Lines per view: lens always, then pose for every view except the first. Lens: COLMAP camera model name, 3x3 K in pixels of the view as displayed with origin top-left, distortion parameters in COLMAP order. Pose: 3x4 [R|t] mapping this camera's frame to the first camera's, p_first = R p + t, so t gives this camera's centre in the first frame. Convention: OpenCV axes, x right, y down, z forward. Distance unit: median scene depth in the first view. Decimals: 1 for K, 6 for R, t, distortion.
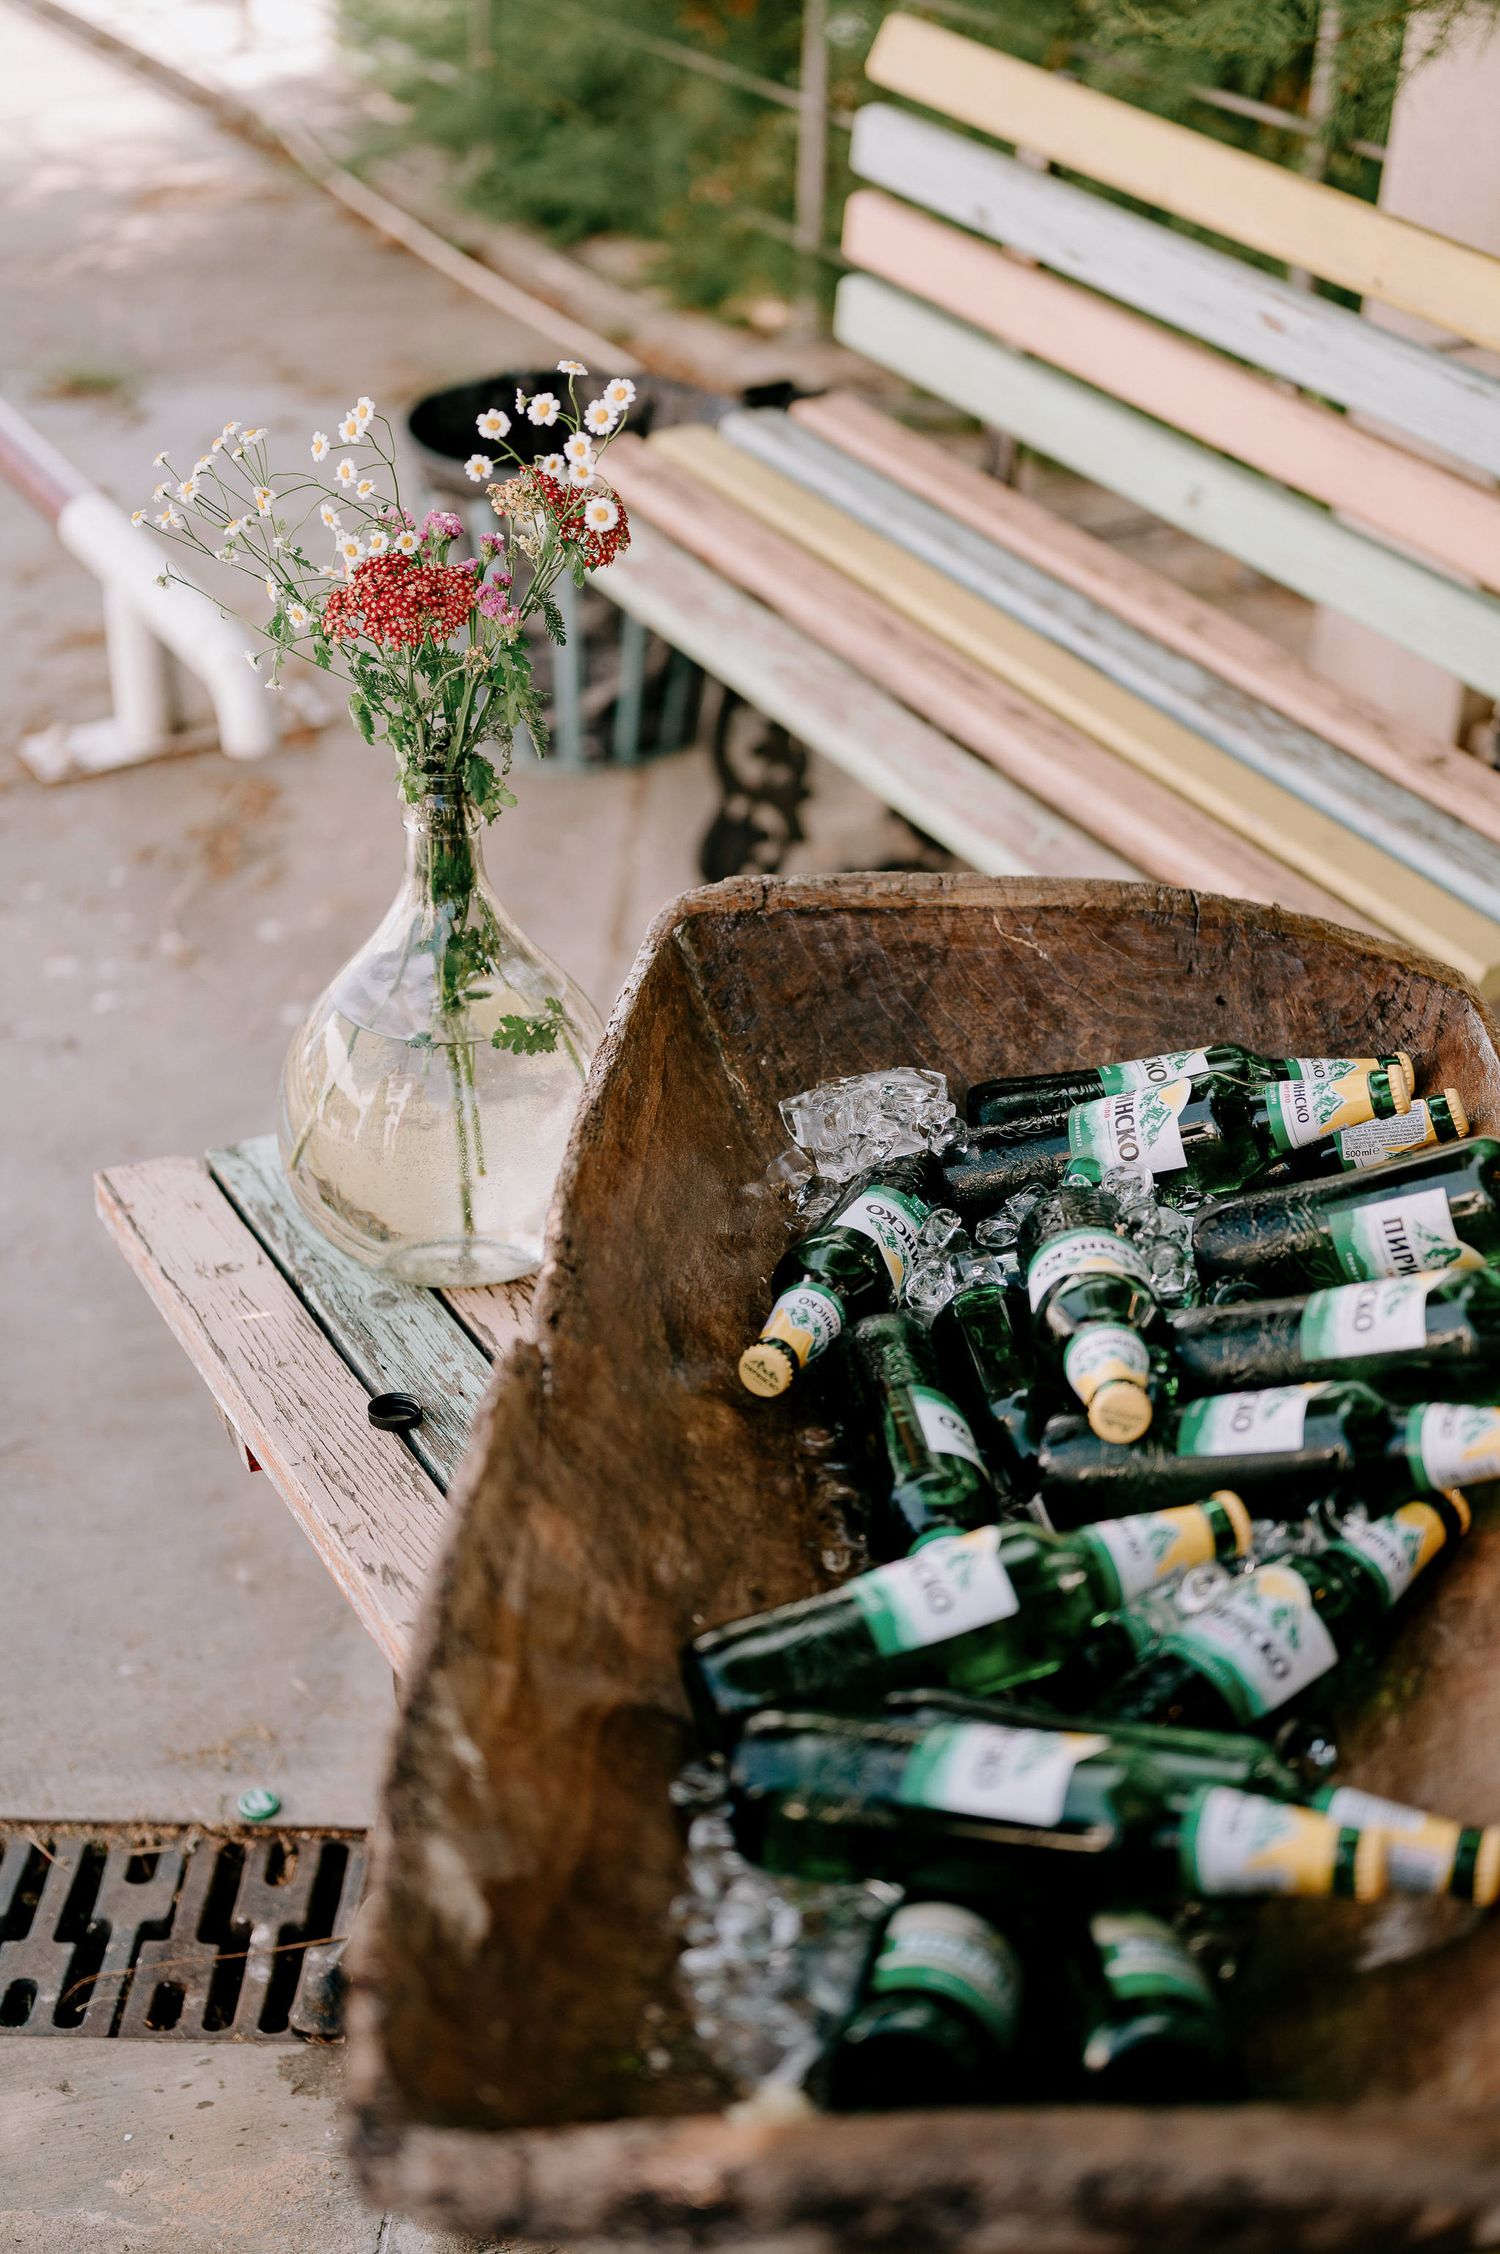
lens RADIAL K [[3172.3, 0, 812.3], [0, 3172.3, 1216.0], [0, 0, 1]] dist [-0.006966, 0.015252]
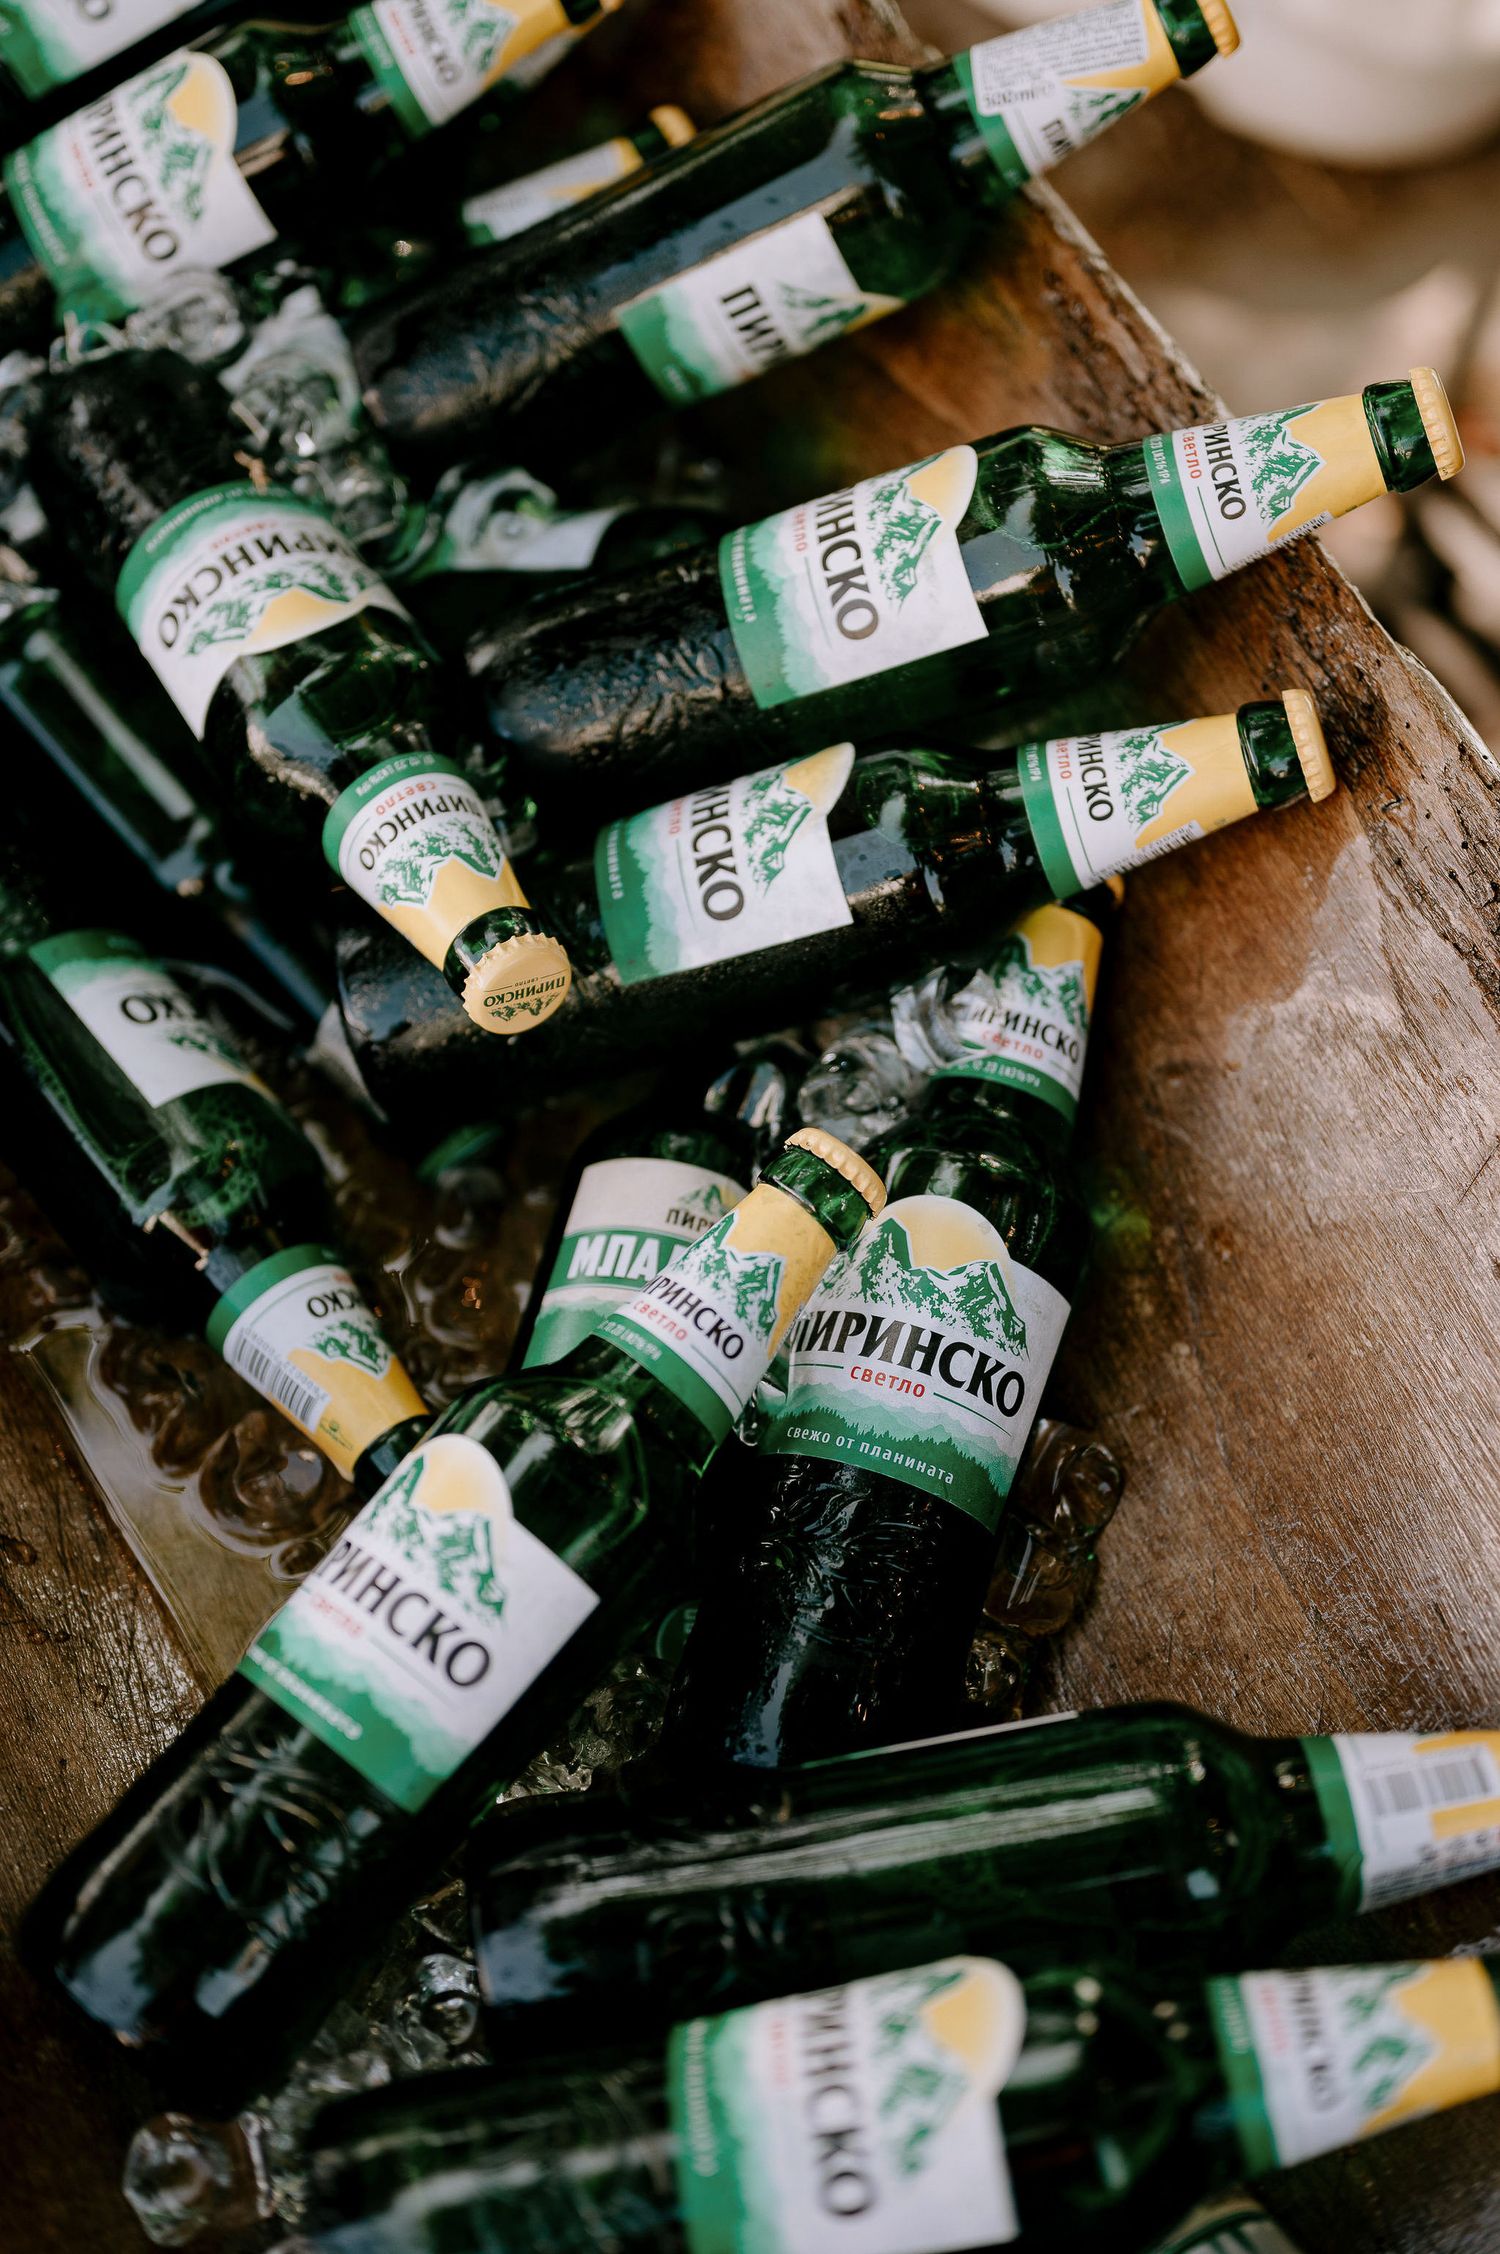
lens RADIAL K [[3172.3, 0, 812.3], [0, 3172.3, 1216.0], [0, 0, 1]] dist [-0.006966, 0.015252]
pose [[0.868139, -0.430961, 0.246186, -0.004466], [0.237163, 0.795931, 0.556998, -0.165898], [-0.435991, -0.425166, 0.793187, 0.494886]]
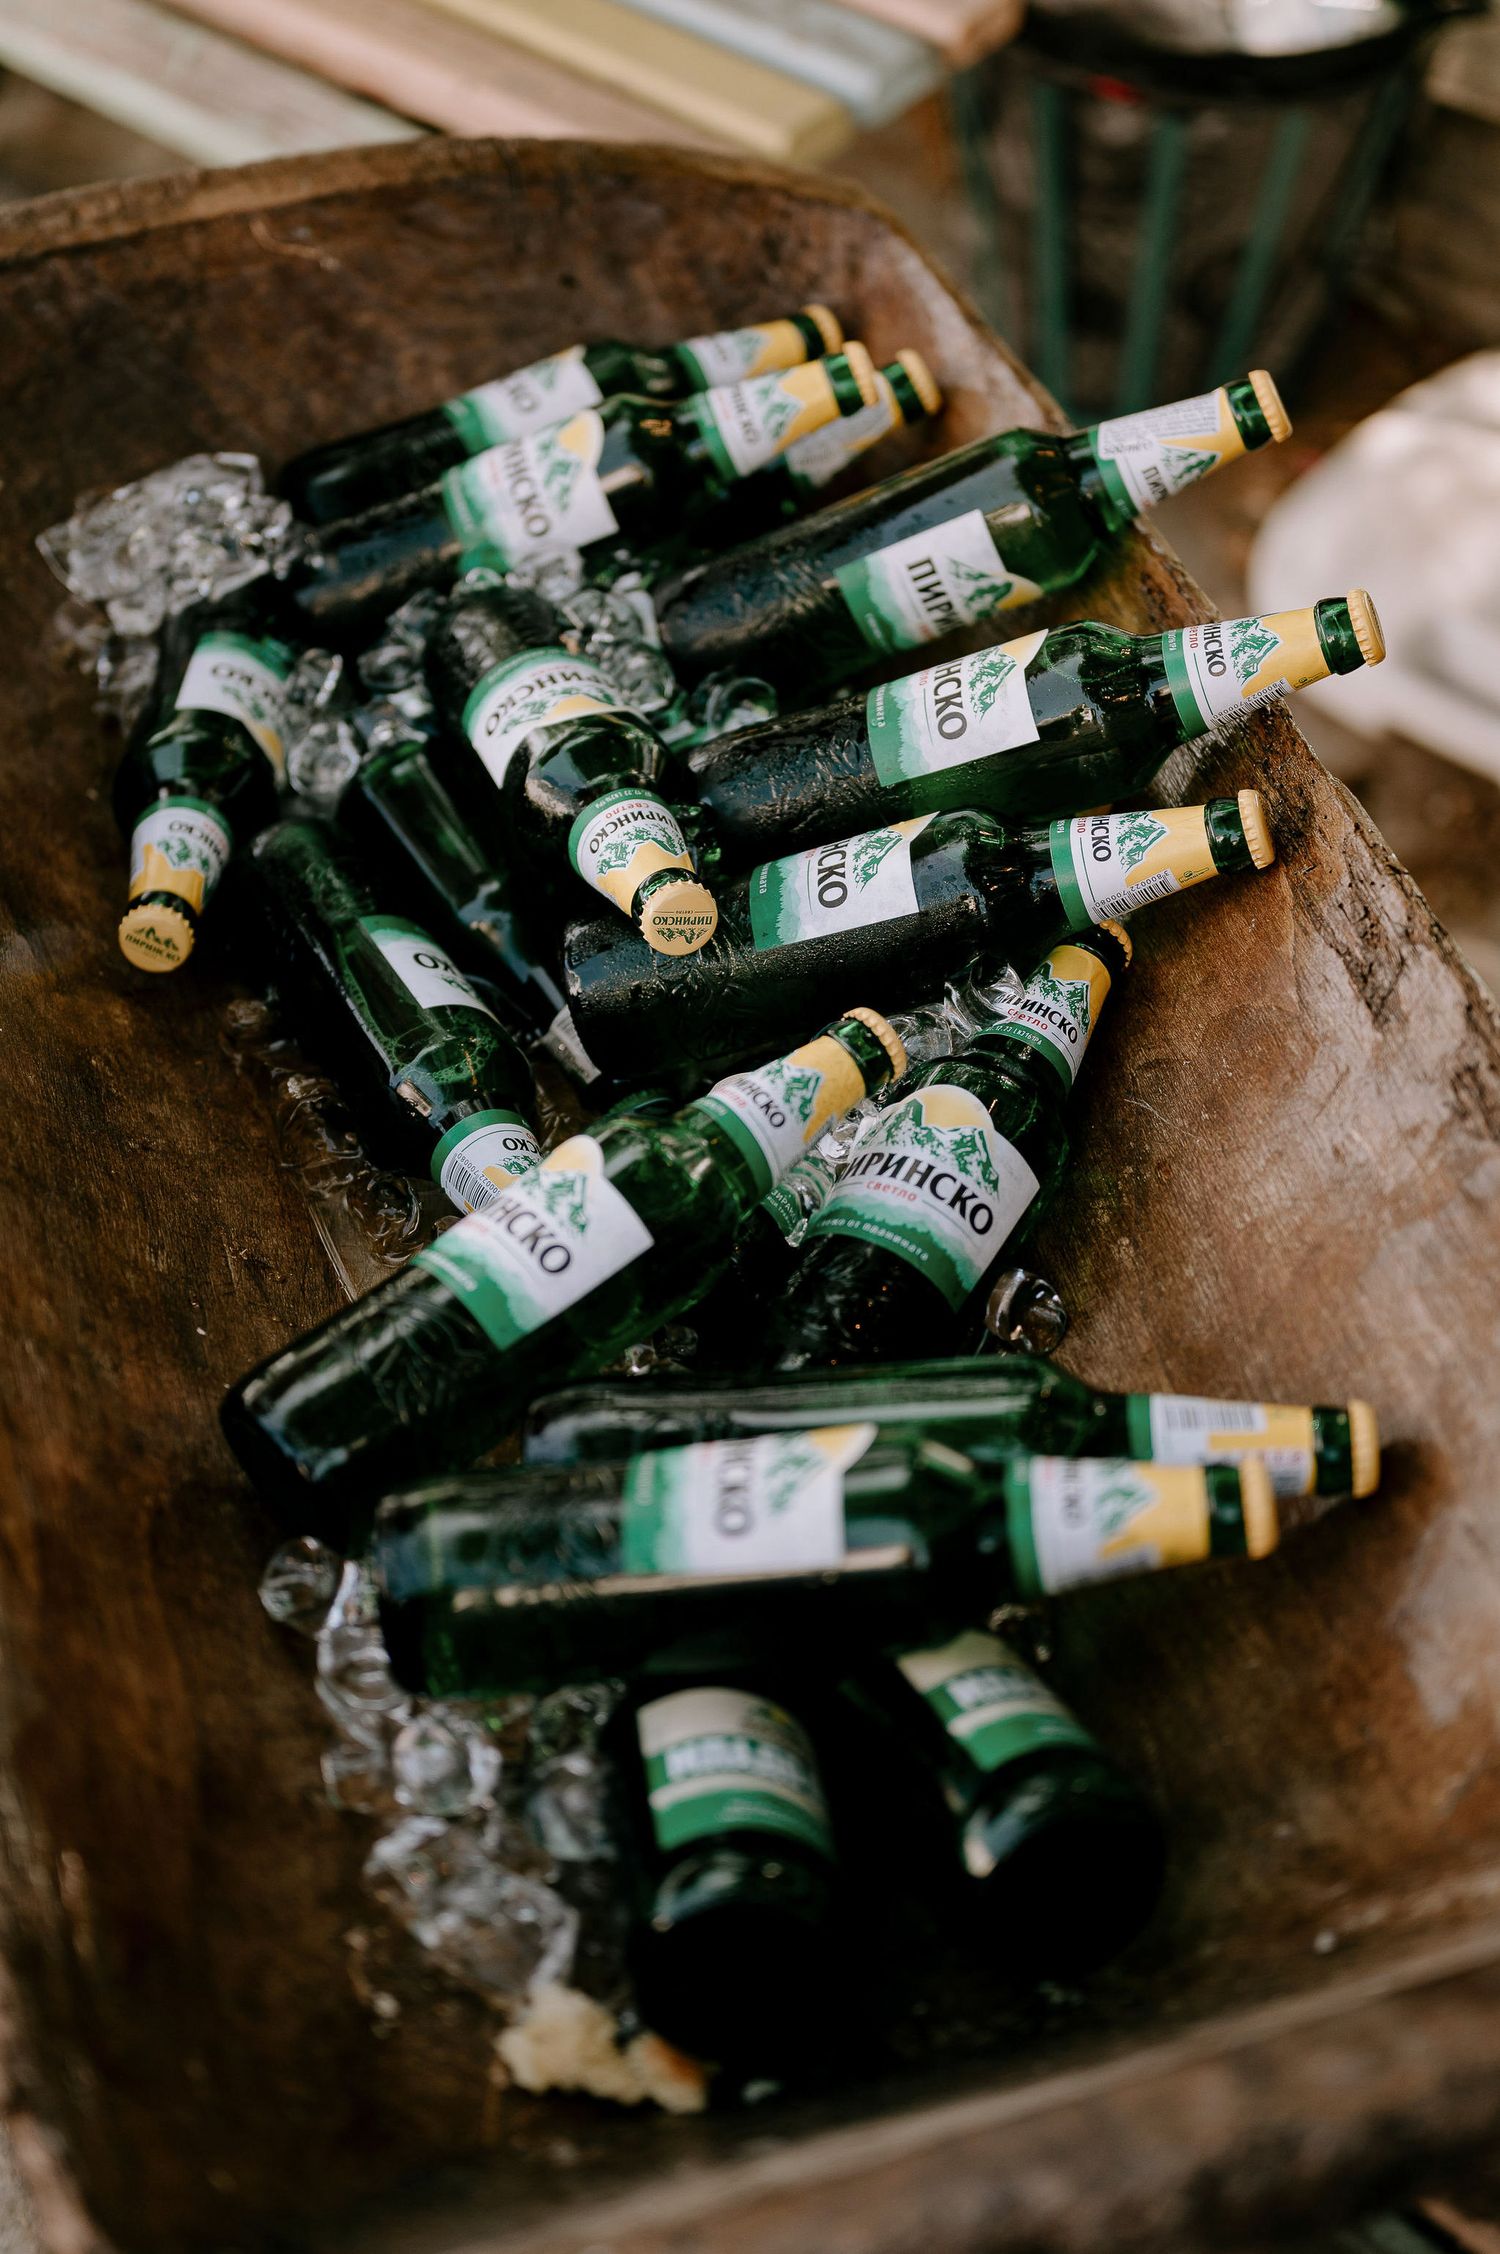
lens RADIAL K [[3471.3, 0, 750.0], [0, 3471.3, 1127.0], [0, 0, 1]] dist [-0.007027, -0.028938]
pose [[0.946245, -0.239221, 0.217703, -0.068996], [0.186557, 0.953469, 0.236843, -0.073185], [-0.264231, -0.183497, 0.946843, 0.190085]]
